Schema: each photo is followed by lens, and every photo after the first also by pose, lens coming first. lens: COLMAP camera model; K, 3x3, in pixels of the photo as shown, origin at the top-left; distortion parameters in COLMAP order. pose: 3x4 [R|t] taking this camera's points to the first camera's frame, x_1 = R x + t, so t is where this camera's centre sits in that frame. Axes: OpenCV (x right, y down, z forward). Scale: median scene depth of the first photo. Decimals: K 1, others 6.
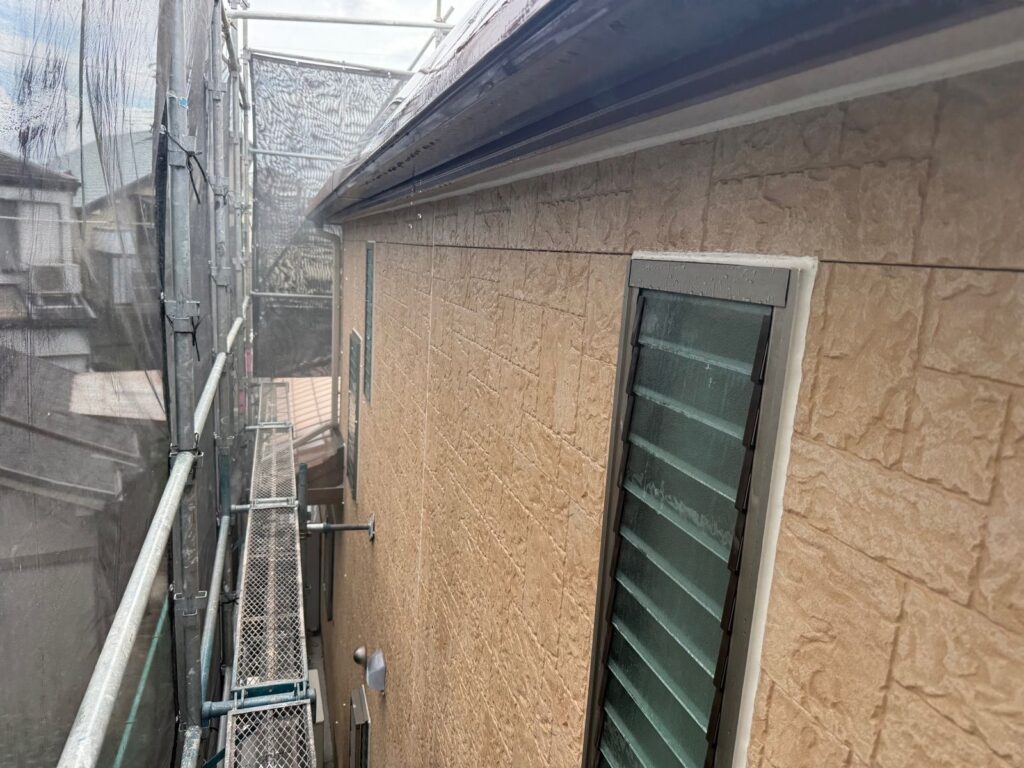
lens RADIAL K [[730.2, 0, 518.6], [0, 730.2, 398.6], [0, 0, 1]] dist [0.069898, -0.109642]
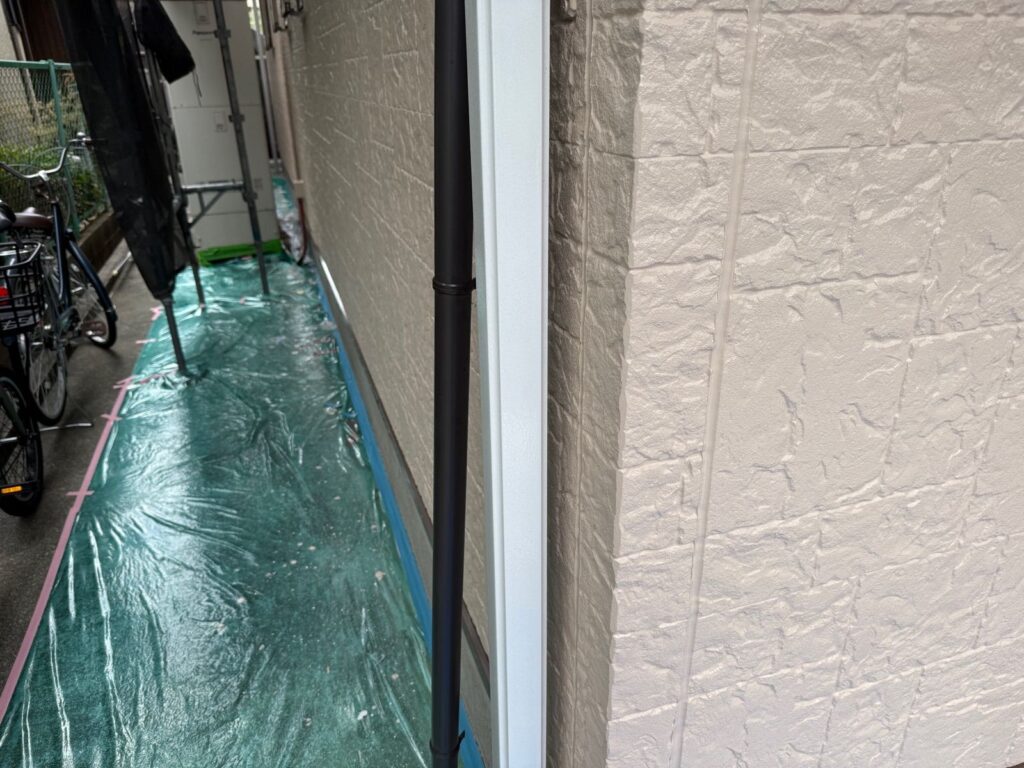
lens RADIAL K [[728.3, 0, 502.5], [0, 728.3, 386.0], [0, 0, 1]] dist [0.005412, -0.020518]
pose [[-0.004657, -0.451342, 0.892339, -0.404865], [0.218394, 0.870349, 0.441359, 0.007621], [-0.975850, 0.196937, 0.094517, 1.286643]]
